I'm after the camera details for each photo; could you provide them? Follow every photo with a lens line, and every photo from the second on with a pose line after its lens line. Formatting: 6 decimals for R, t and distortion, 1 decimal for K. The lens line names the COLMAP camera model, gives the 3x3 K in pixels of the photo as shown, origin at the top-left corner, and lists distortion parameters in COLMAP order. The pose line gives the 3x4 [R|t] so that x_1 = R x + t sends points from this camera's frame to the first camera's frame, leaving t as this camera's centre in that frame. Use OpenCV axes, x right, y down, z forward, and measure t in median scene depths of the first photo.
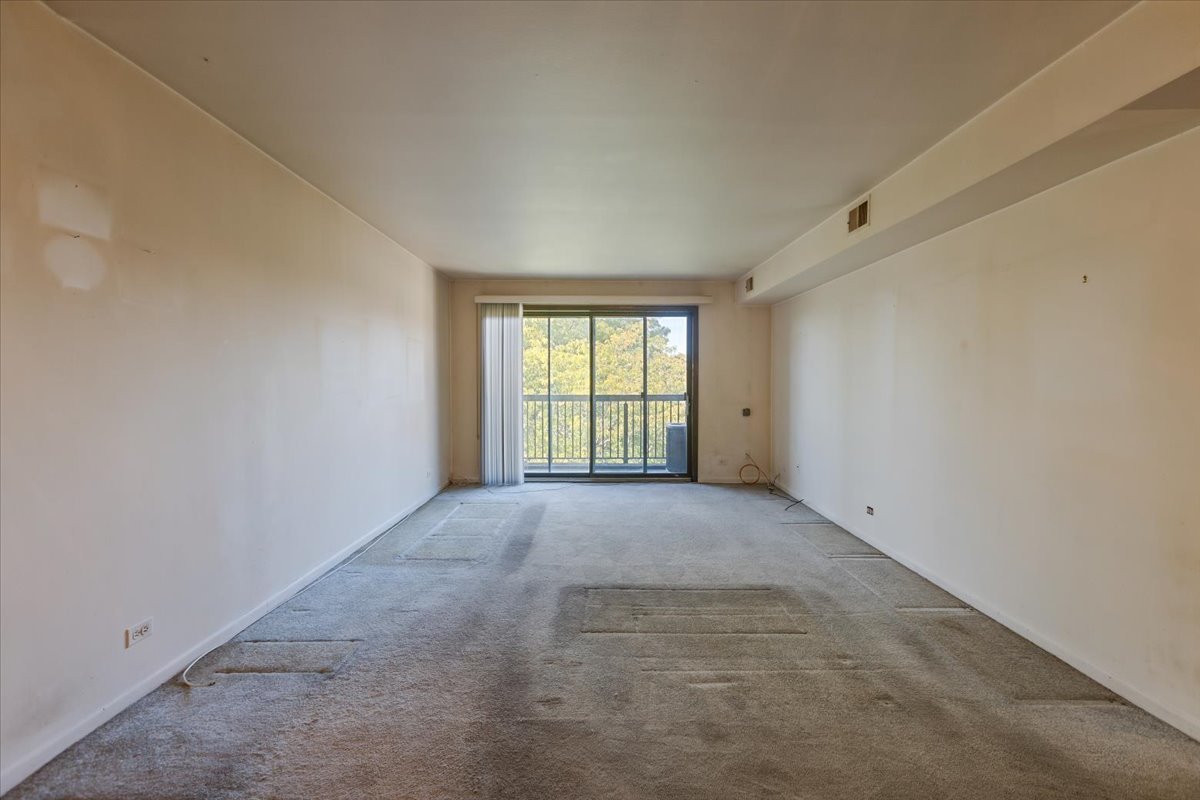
lens RADIAL K [[537.2, 0, 597.5], [0, 537.2, 394.7], [0, 0, 1]] dist [0.001453, -0.000232]
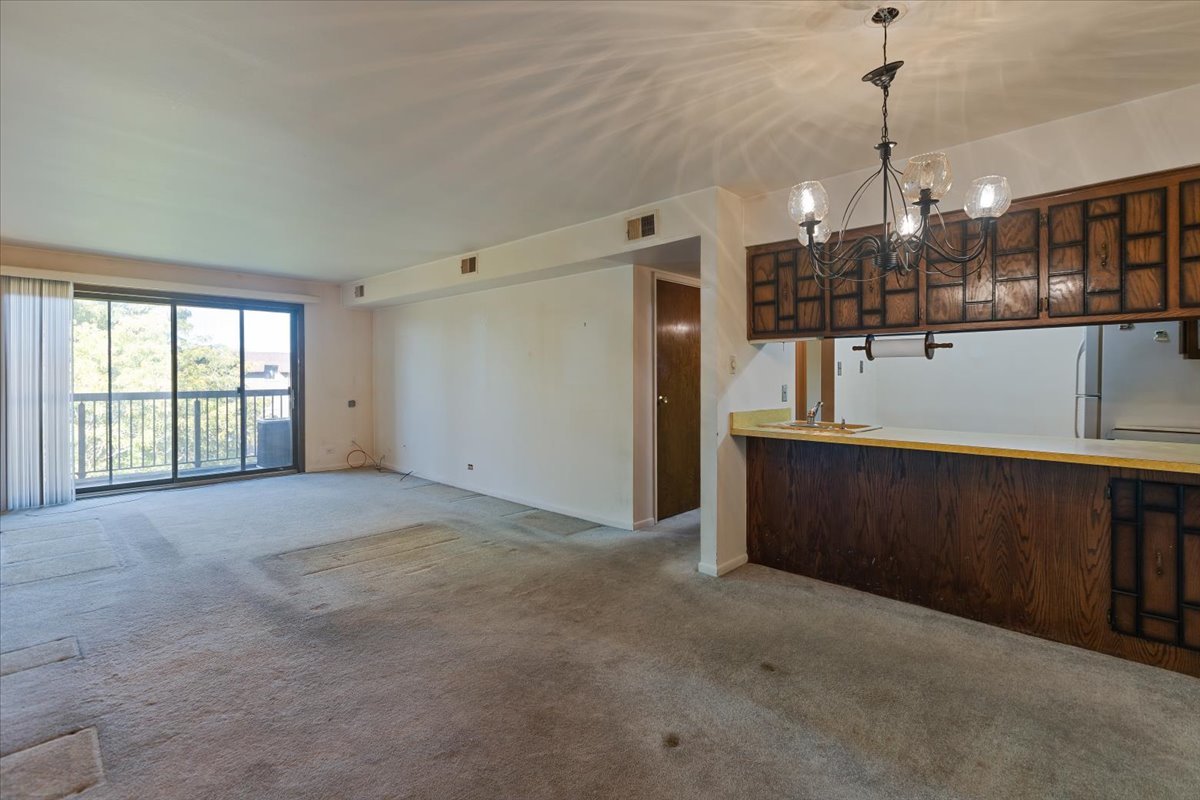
lens RADIAL K [[545.8, 0, 600.7], [0, 545.8, 376.7], [0, 0, 1]] dist [-0.001356, -0.000273]
pose [[0.692371, -0.002024, 0.721539, -0.203548], [0.019540, 0.999682, -0.015946, 0.004888], [-0.721277, 0.025140, 0.692190, -0.173954]]
